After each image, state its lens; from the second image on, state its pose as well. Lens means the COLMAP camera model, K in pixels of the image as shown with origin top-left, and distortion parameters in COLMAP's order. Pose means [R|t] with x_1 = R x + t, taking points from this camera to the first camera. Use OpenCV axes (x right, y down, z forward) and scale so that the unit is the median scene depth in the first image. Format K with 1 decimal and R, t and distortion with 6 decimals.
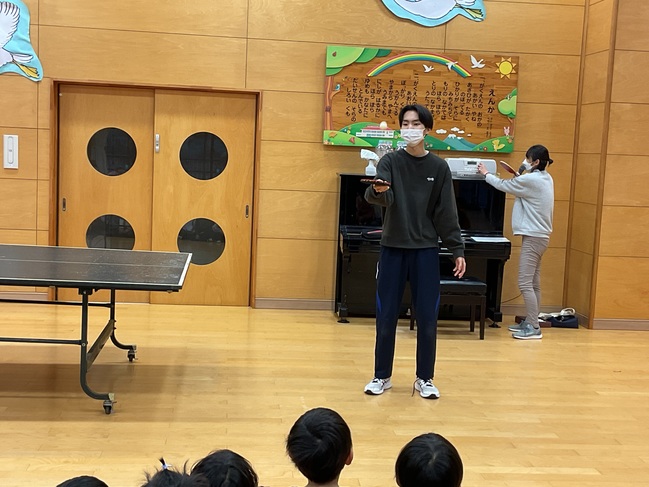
lens RADIAL K [[890.9, 0, 324.5], [0, 890.9, 243.5], [0, 0, 1]] dist [0.160137, -0.338928]
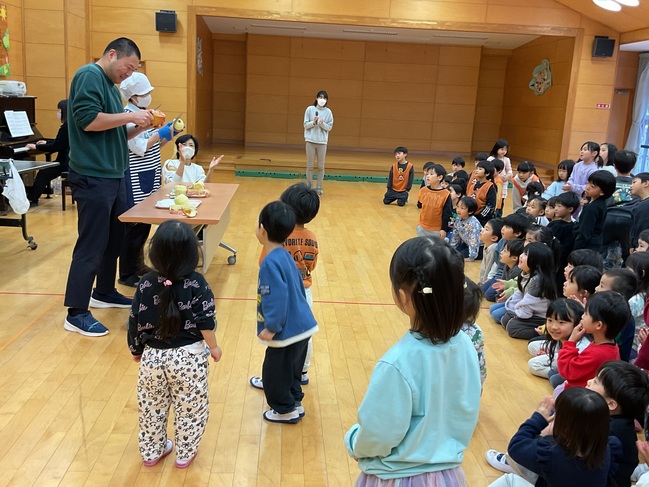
lens RADIAL K [[655.9, 0, 324.5], [0, 655.9, 243.5], [0, 0, 1]] dist [0.134535, -0.275369]
pose [[0.033195, -0.247422, 0.968339, -0.850848], [0.055498, 0.967835, 0.245390, -0.078084], [-0.997907, 0.045595, 0.045858, 0.491814]]
